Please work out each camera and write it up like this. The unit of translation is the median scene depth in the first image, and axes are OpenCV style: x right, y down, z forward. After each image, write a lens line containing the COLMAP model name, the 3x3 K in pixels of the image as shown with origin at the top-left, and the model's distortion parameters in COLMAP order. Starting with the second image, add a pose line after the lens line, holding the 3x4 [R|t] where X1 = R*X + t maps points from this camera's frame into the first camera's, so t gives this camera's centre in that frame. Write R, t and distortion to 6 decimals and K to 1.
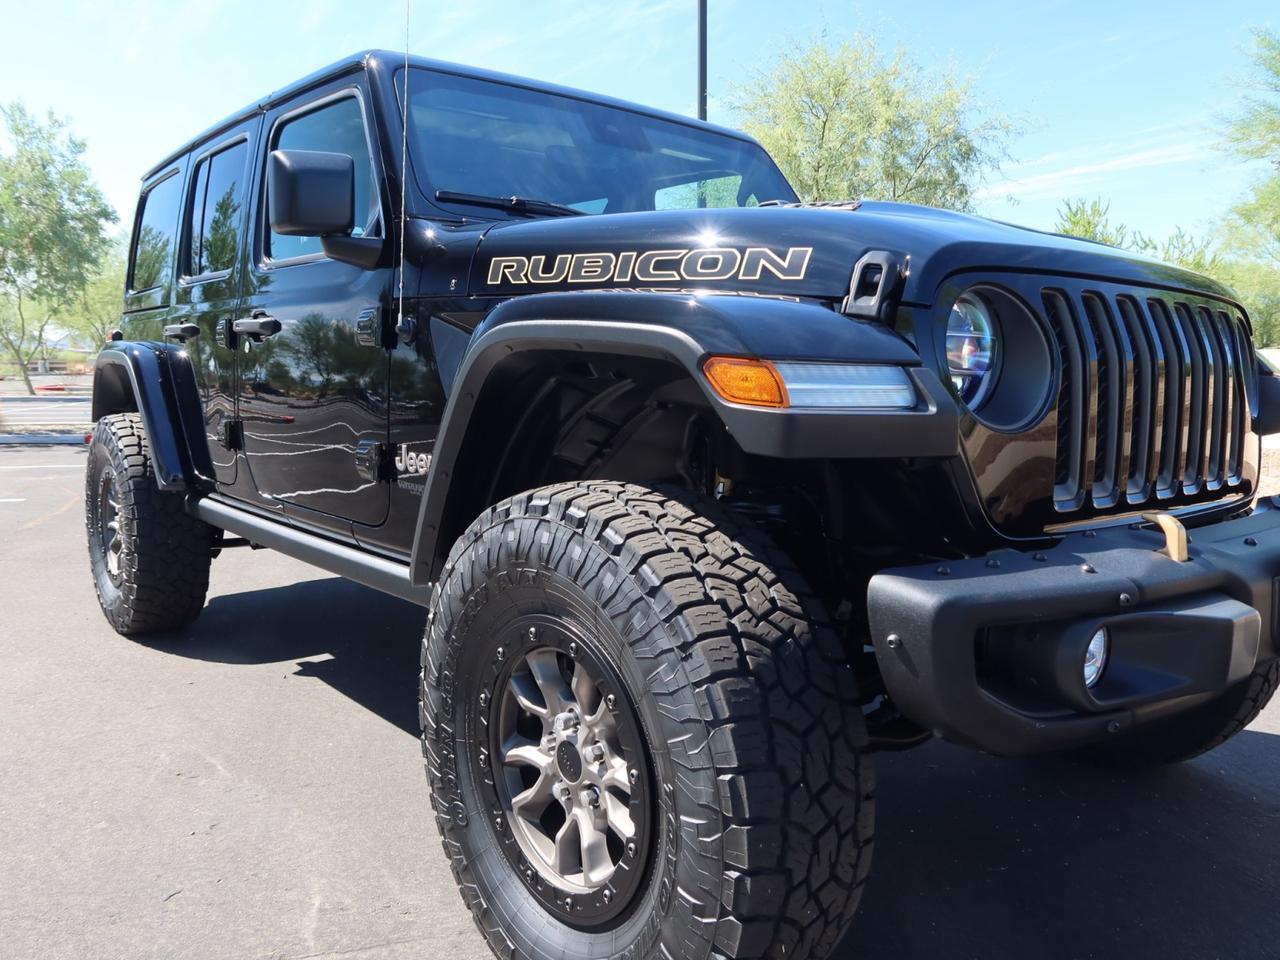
lens RADIAL K [[984.4, 0, 640.0], [0, 984.4, 480.0], [0, 0, 1]] dist [-0.026558, 0.012078]
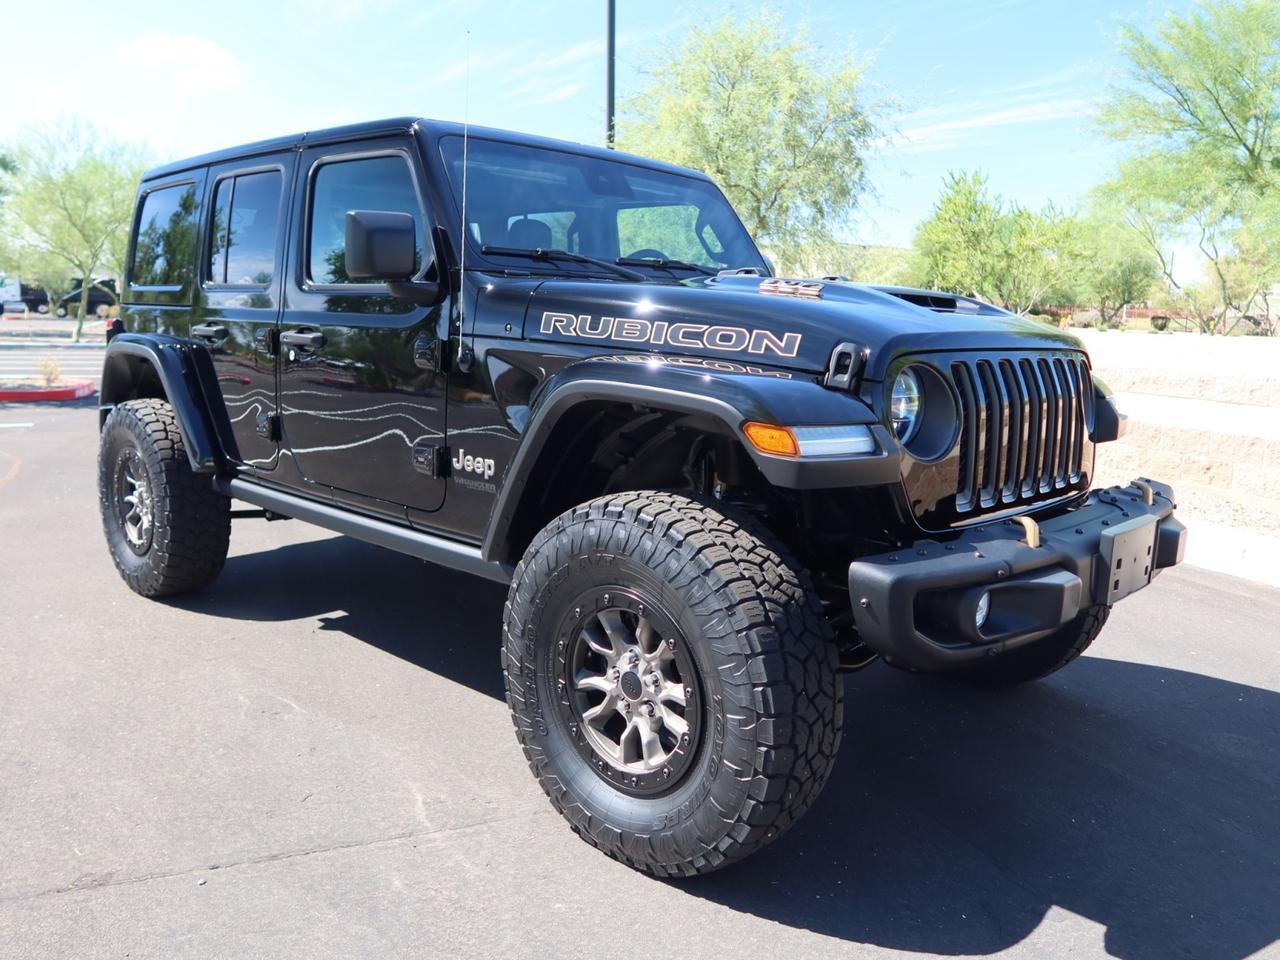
lens RADIAL K [[984.4, 0, 640.0], [0, 984.4, 480.0], [0, 0, 1]] dist [-0.026558, 0.012078]
pose [[0.993815, -0.004607, 0.110957, -0.221931], [-0.001506, 0.998488, 0.054950, -0.097420], [-0.111042, -0.054777, 0.992305, -0.429487]]
